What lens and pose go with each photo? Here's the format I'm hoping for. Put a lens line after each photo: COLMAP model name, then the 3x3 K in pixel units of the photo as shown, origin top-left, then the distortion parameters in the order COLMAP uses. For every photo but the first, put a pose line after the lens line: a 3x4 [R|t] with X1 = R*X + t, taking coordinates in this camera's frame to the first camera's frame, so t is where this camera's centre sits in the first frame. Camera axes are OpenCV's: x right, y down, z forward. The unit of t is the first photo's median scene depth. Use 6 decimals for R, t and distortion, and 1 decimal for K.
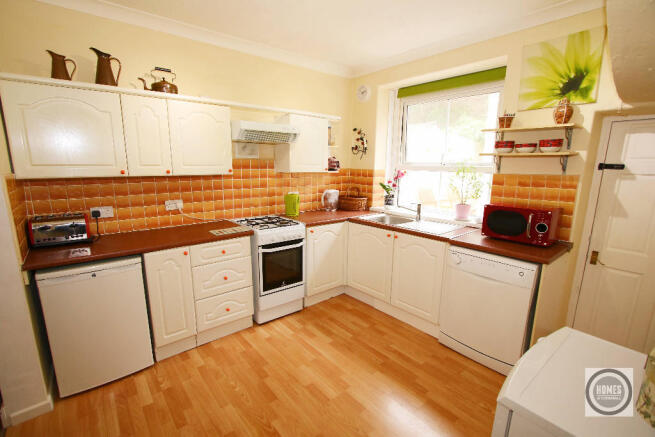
lens RADIAL K [[303.8, 0, 319.4], [0, 303.8, 226.6], [0, 0, 1]] dist [-0.001436, -0.000585]
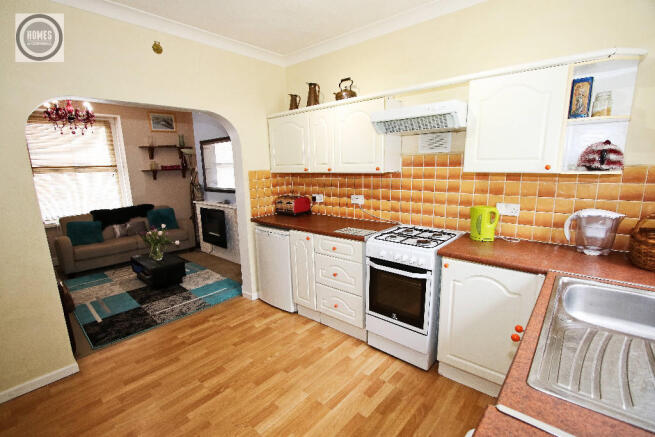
lens RADIAL K [[303.8, 0, 319.4], [0, 303.8, 226.6], [0, 0, 1]] dist [-0.001436, -0.000585]
pose [[0.158471, 0.192314, -0.968454, 0.587090], [-0.178459, 0.970273, 0.163473, -0.132109], [0.971102, 0.146923, 0.188080, 0.673646]]
